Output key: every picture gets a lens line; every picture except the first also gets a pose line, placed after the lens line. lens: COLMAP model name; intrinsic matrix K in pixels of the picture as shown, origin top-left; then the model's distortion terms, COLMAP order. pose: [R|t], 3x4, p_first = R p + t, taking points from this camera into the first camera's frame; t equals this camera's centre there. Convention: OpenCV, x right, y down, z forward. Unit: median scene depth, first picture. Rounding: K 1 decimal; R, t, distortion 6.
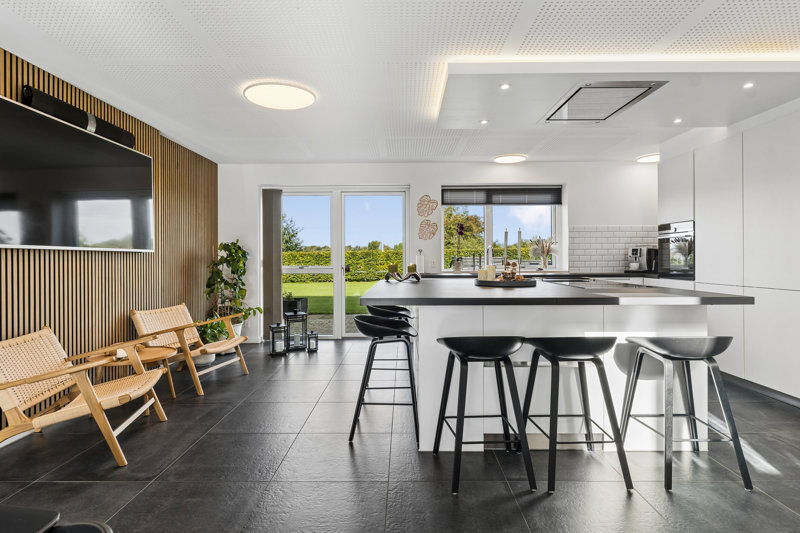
lens RADIAL K [[431.4, 0, 400.0], [0, 431.4, 266.5], [0, 0, 1]] dist [-0.000985, -0.000504]
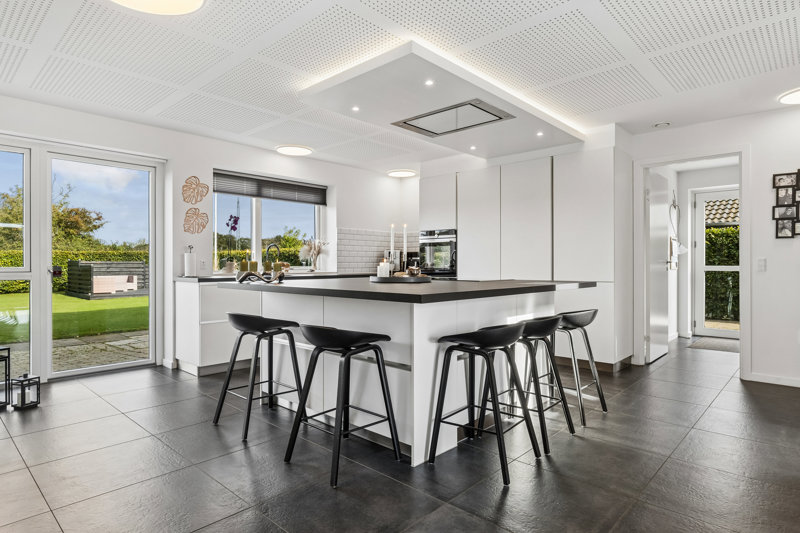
lens RADIAL K [[453.4, 0, 400.0], [0, 453.4, 266.5], [0, 0, 1]] dist [0.002854, 0.001502]
pose [[0.679476, 0.001089, 0.733697, -0.291205], [0.010838, 0.999875, -0.011521, 0.011420], [-0.733617, 0.015780, 0.679380, 0.168452]]
